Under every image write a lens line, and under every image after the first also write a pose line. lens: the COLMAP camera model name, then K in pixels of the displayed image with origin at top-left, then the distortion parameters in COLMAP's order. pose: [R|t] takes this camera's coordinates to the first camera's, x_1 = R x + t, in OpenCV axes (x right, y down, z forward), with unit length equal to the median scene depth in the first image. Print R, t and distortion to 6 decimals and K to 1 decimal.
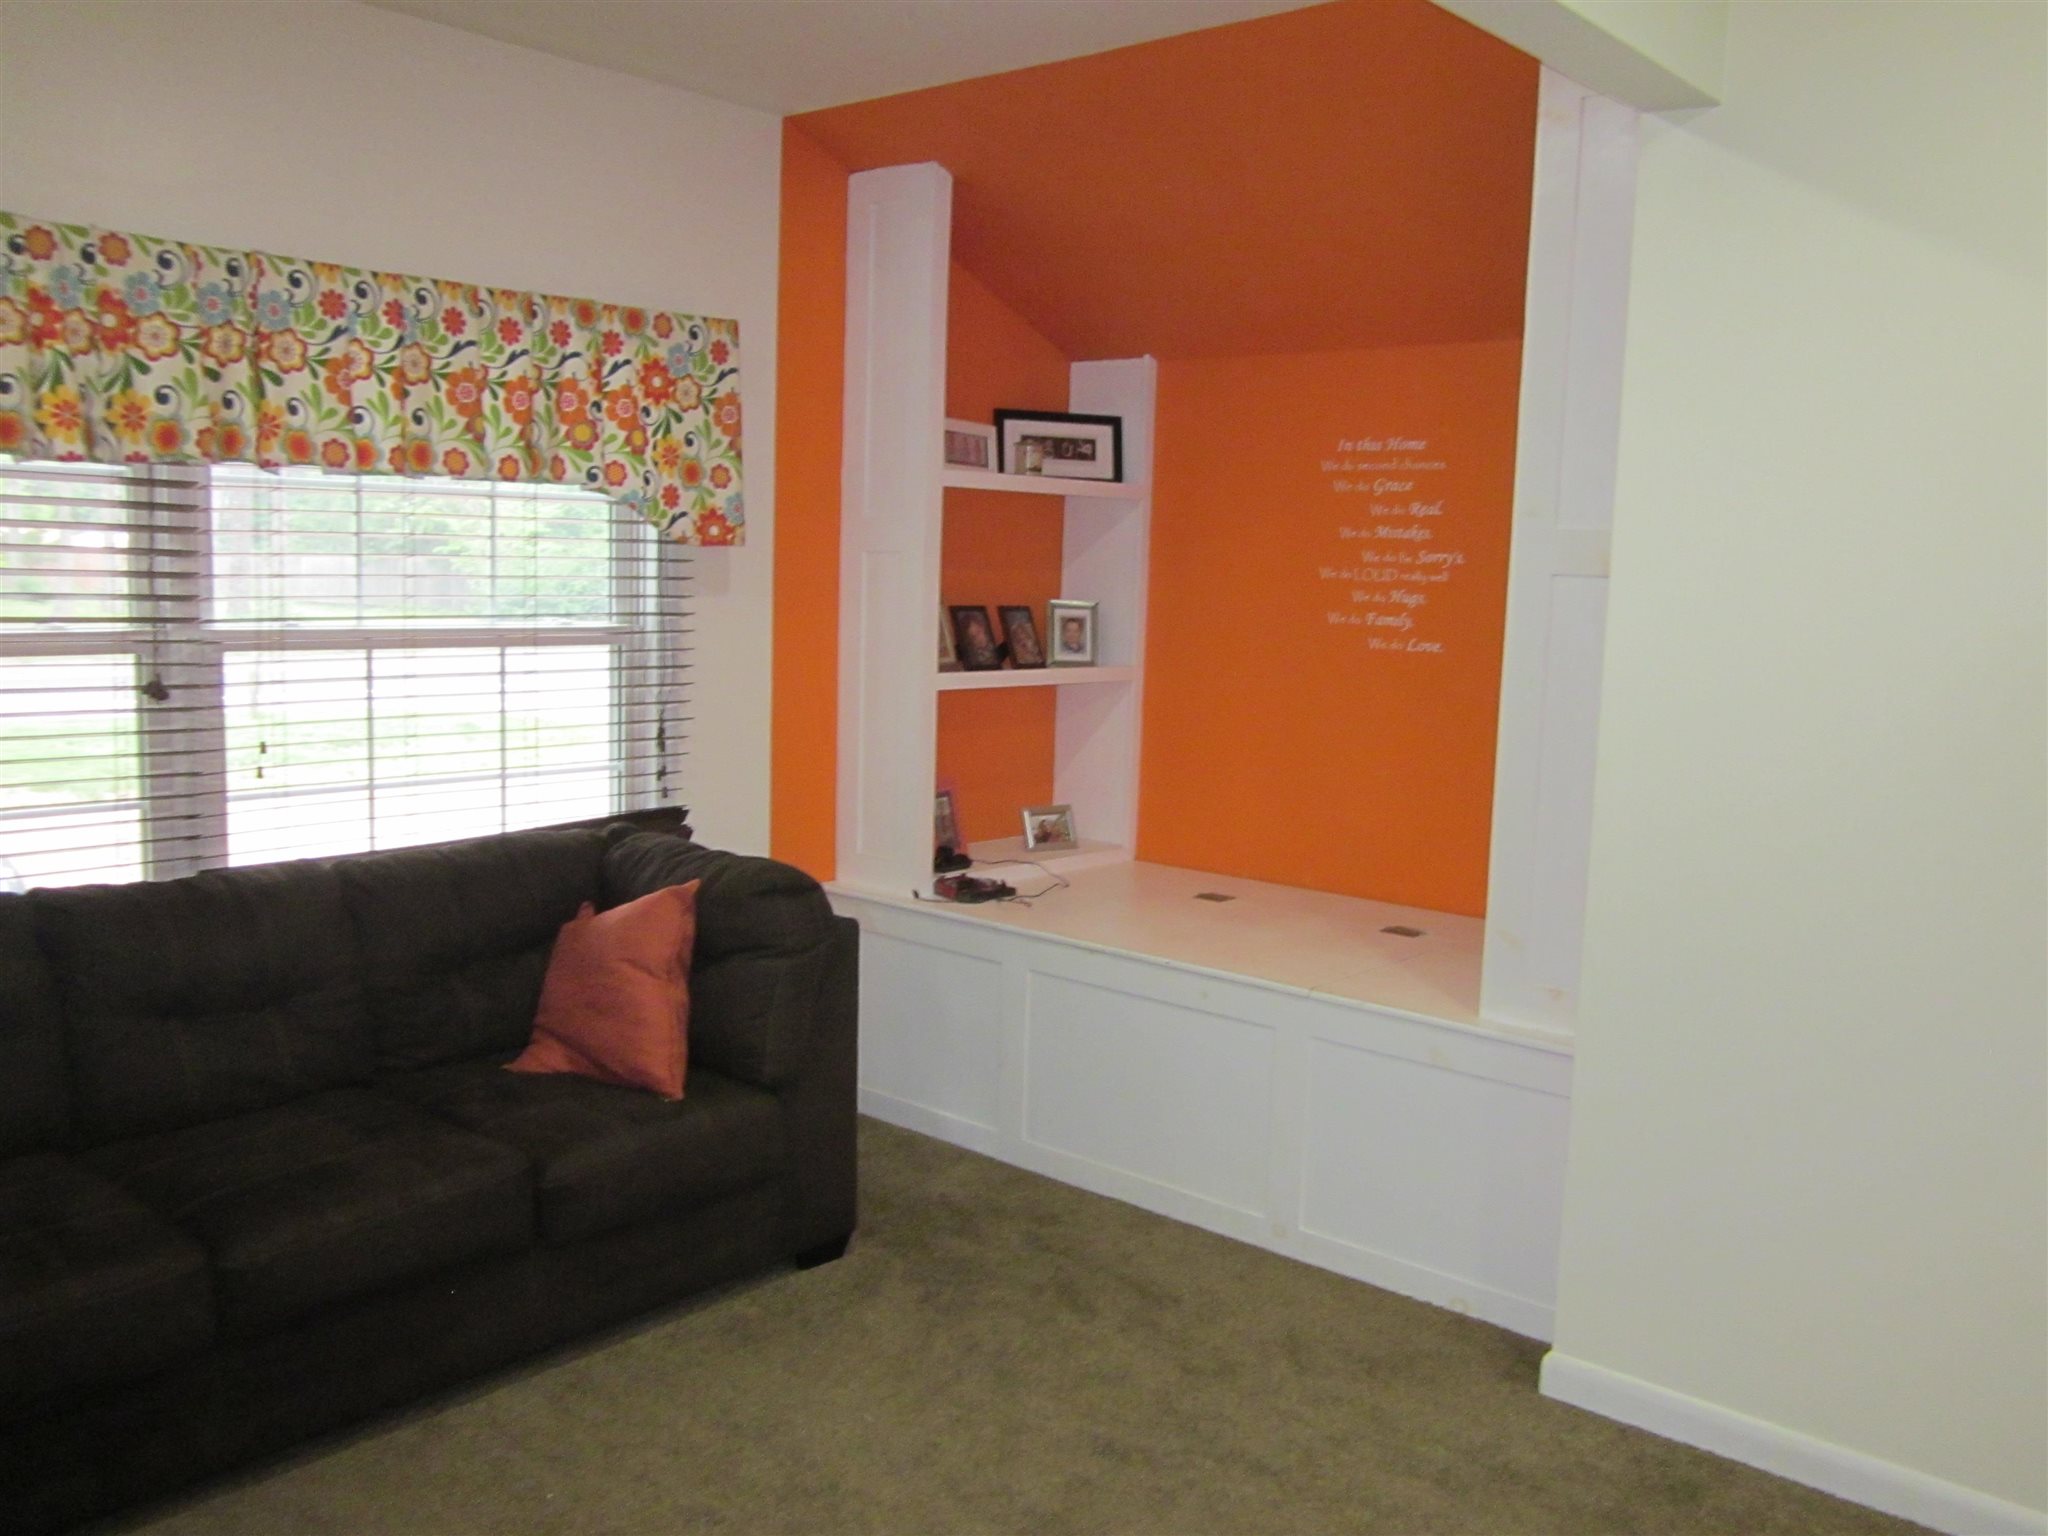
lens RADIAL K [[1718.6, 0, 1024.0], [0, 1718.6, 768.0], [0, 0, 1]] dist [-0.037689, -0.000690]
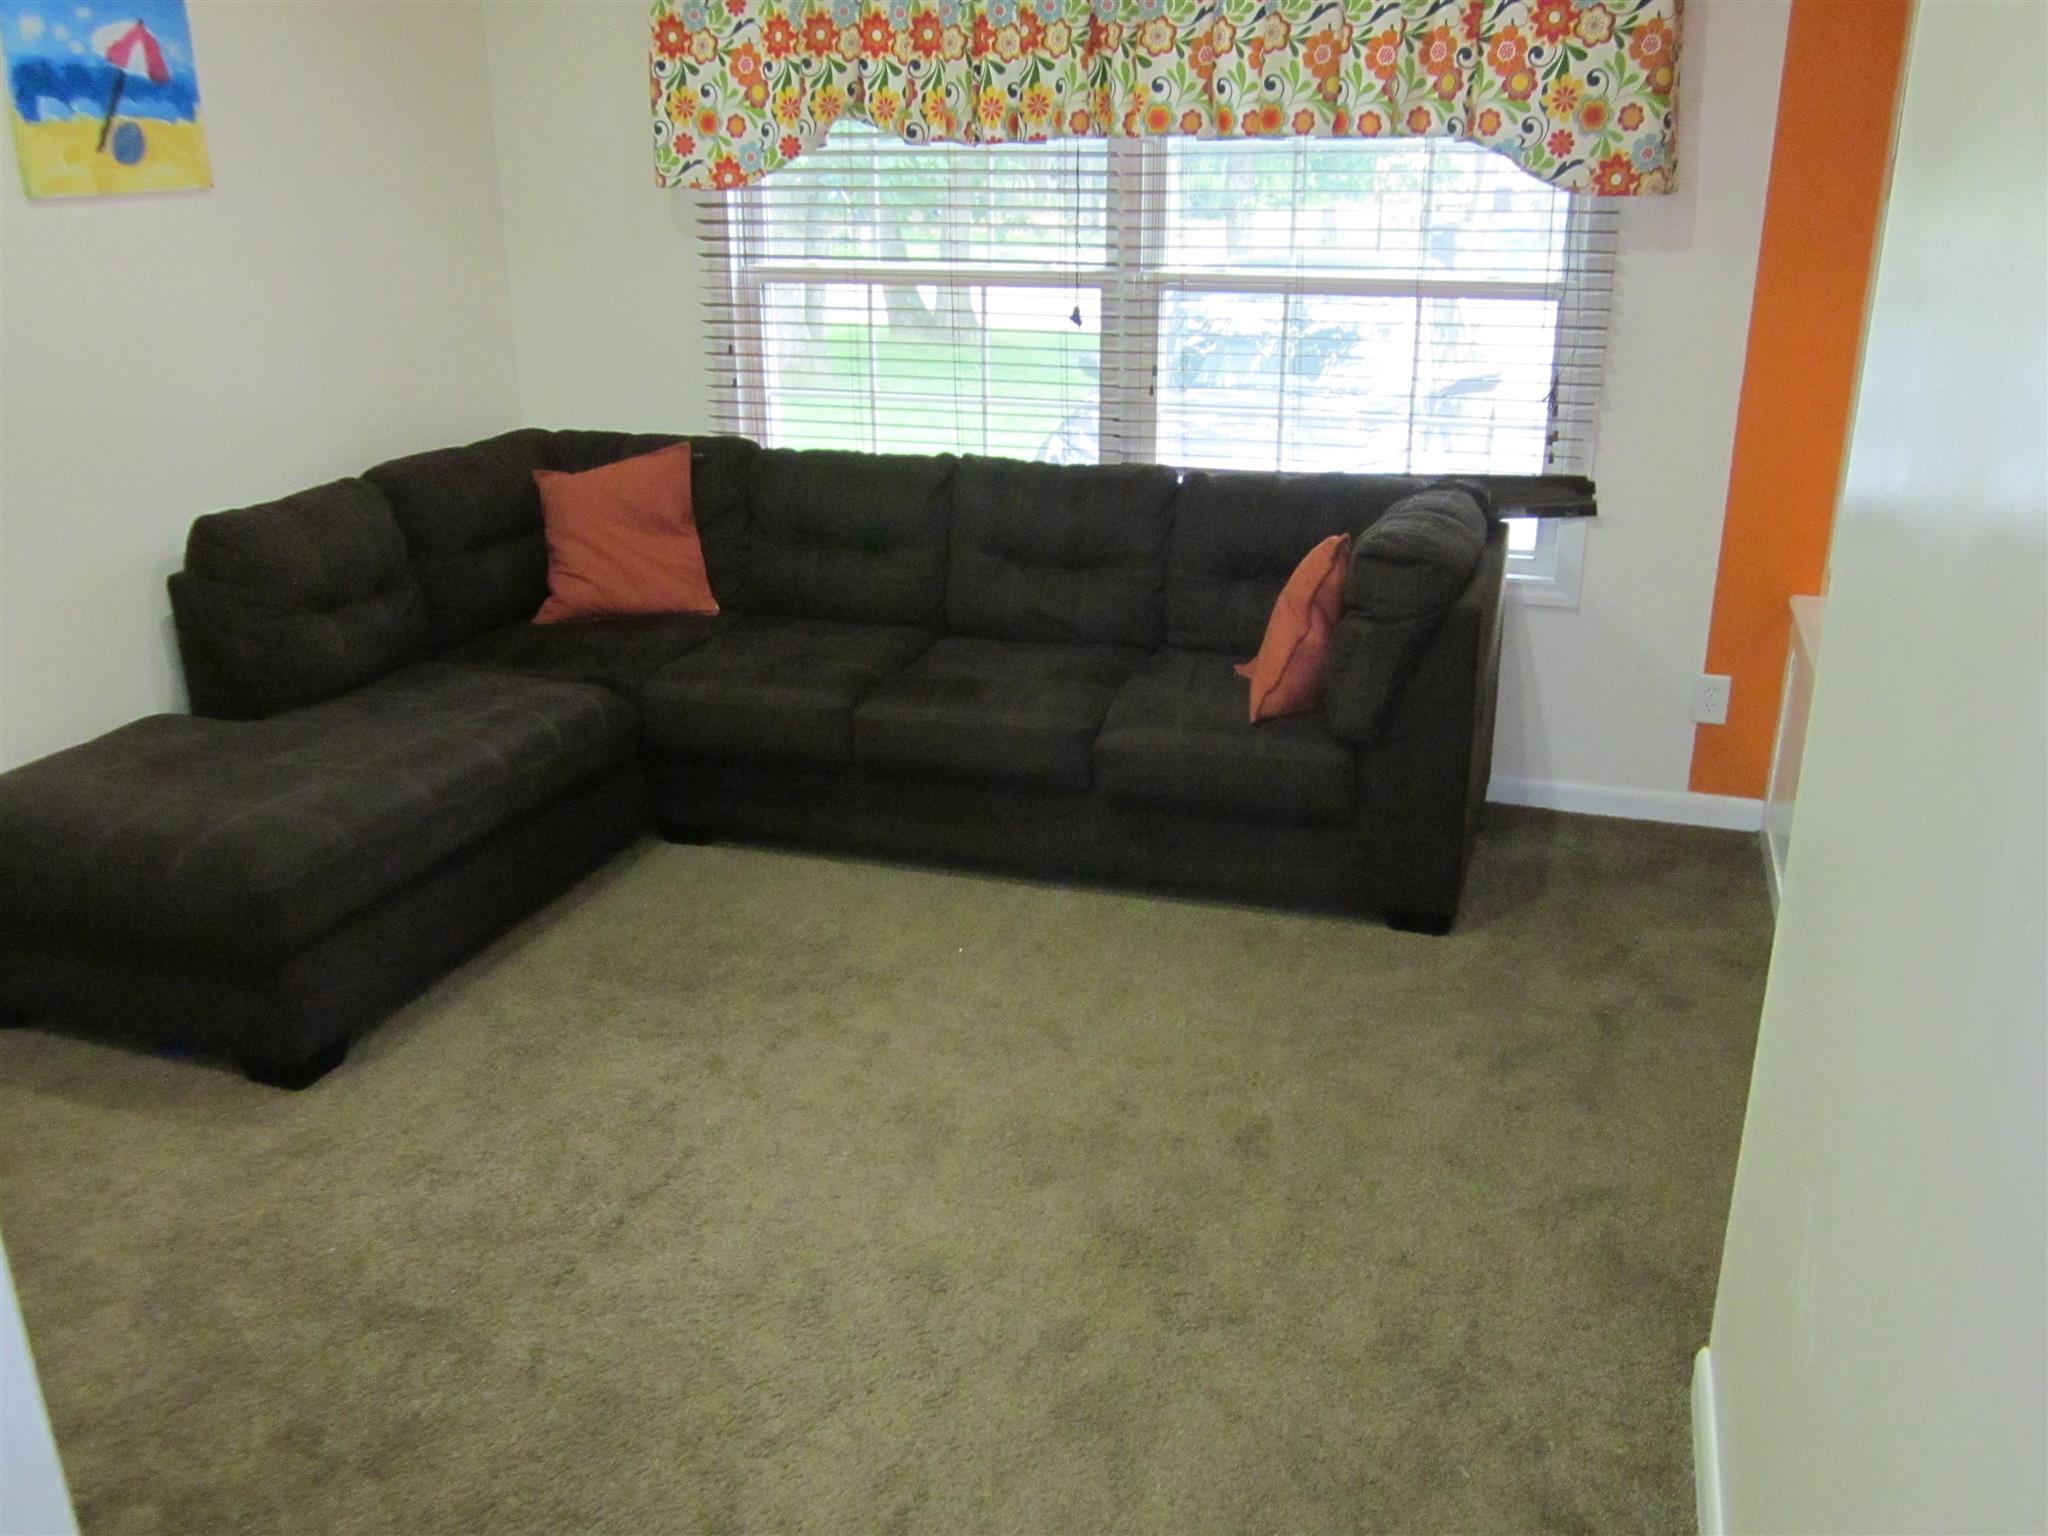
lens RADIAL K [[1718.6, 0, 1024.0], [0, 1718.6, 768.0], [0, 0, 1]] dist [-0.037689, -0.000690]
pose [[0.387478, 0.284788, -0.876788, 0.669065], [-0.091661, 0.958276, 0.270748, -0.061438], [0.917311, -0.024541, 0.397415, 0.384162]]
